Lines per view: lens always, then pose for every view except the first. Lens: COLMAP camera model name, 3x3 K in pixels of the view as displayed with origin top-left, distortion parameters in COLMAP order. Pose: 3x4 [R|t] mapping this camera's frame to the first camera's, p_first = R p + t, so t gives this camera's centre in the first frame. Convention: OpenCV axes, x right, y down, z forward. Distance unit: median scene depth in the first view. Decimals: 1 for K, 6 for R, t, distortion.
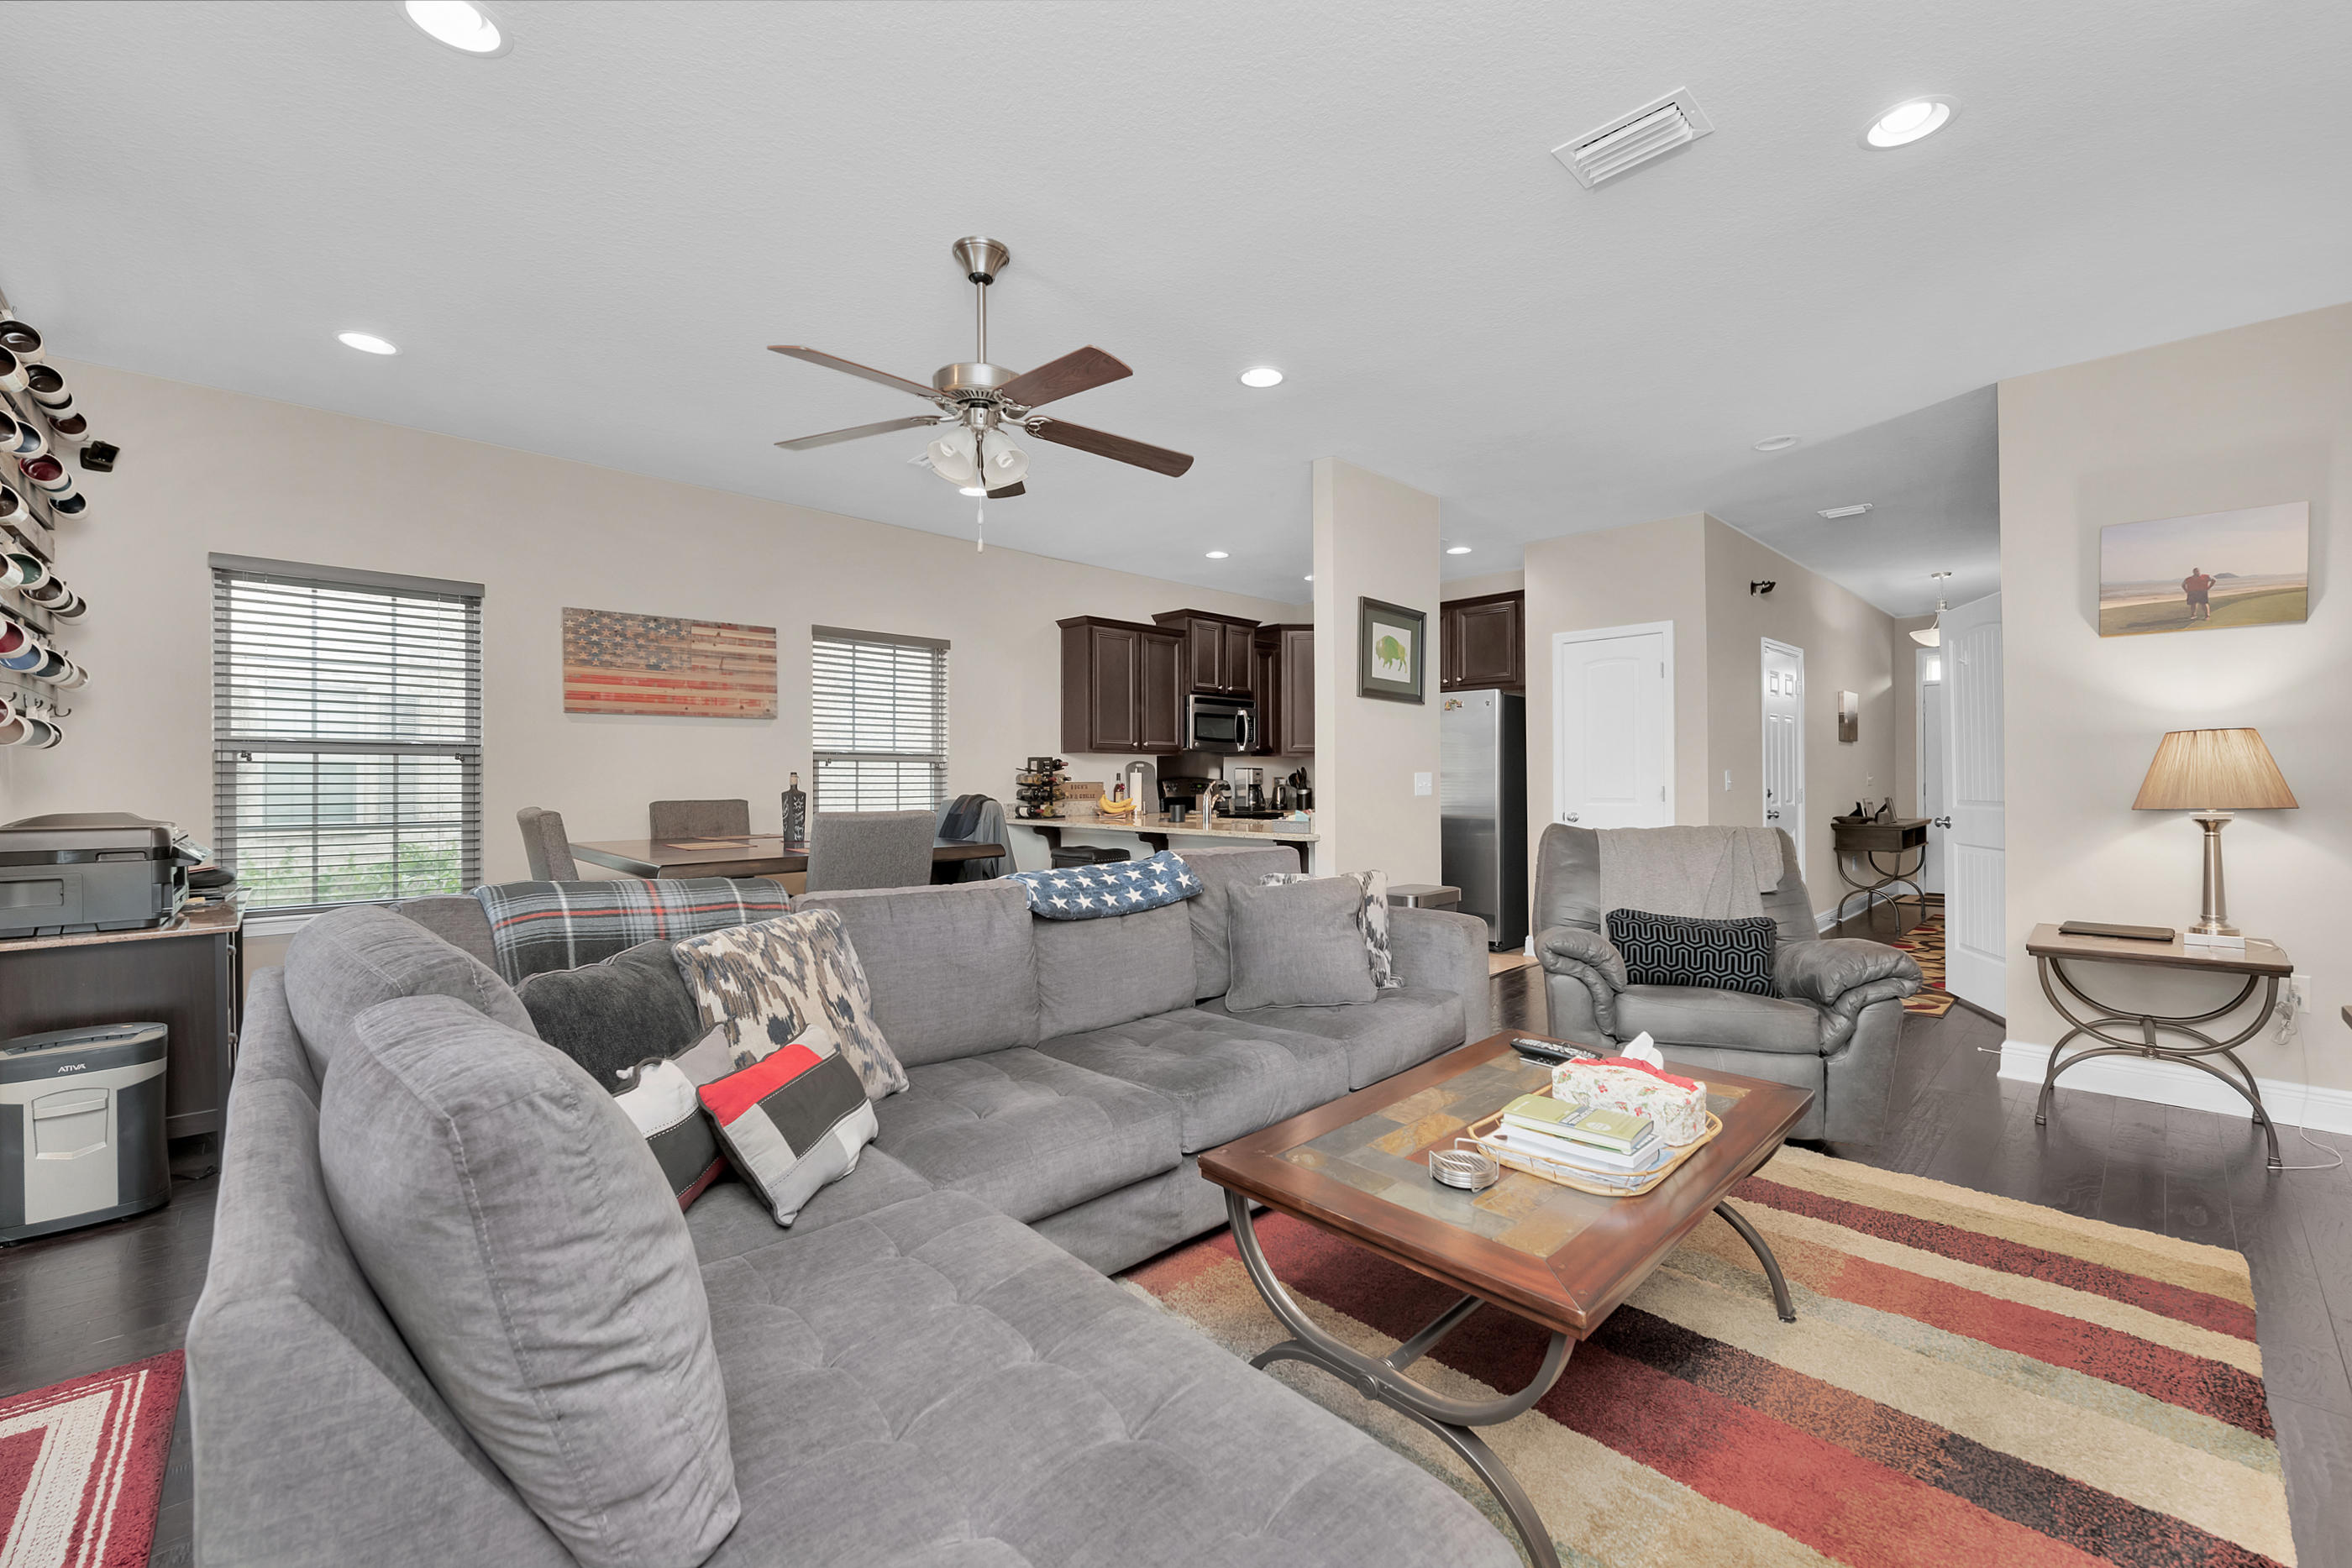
lens RADIAL K [[961.4, 0, 1194.4], [0, 961.4, 778.5], [0, 0, 1]] dist [-0.009716, -0.001972]
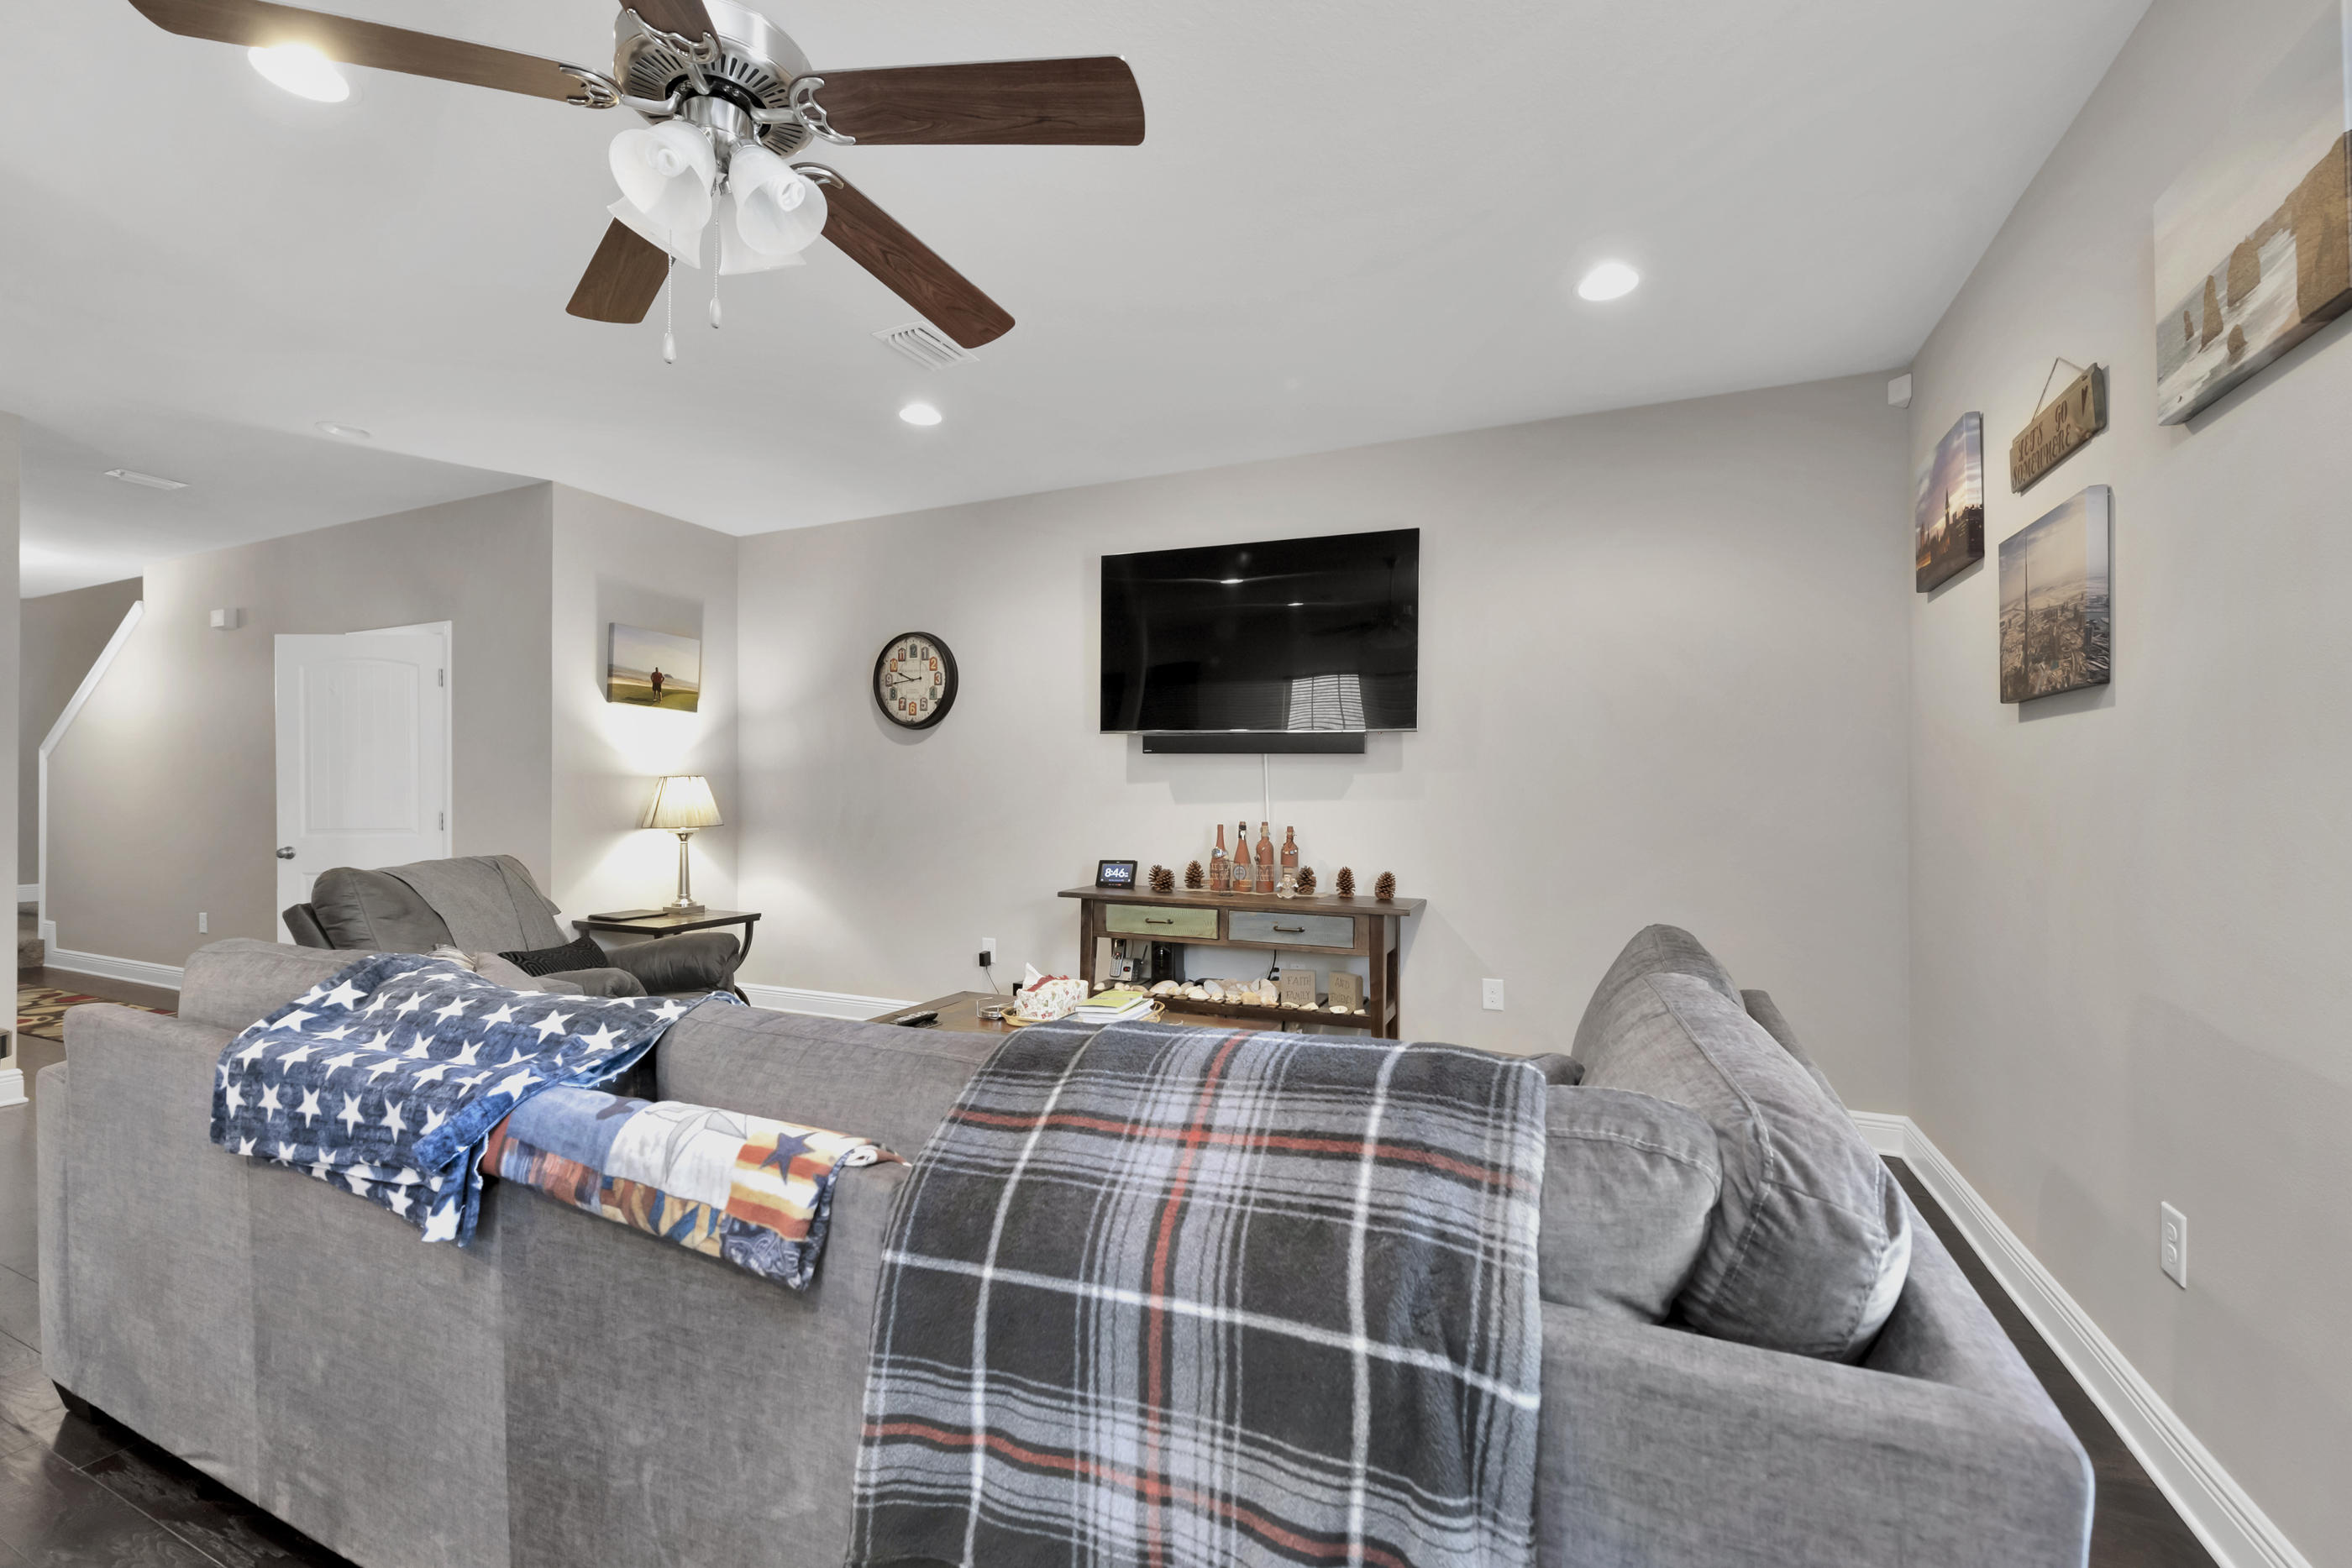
lens RADIAL K [[961.4, 0, 1199.6], [0, 961.4, 791.8], [0, 0, 1]] dist [-0.009716, -0.001972]
pose [[-0.400263, 0.008375, 0.916362, -0.339324], [0.000317, 0.999959, -0.009001, -0.004705], [-0.916400, -0.003312, -0.400250, 0.405601]]
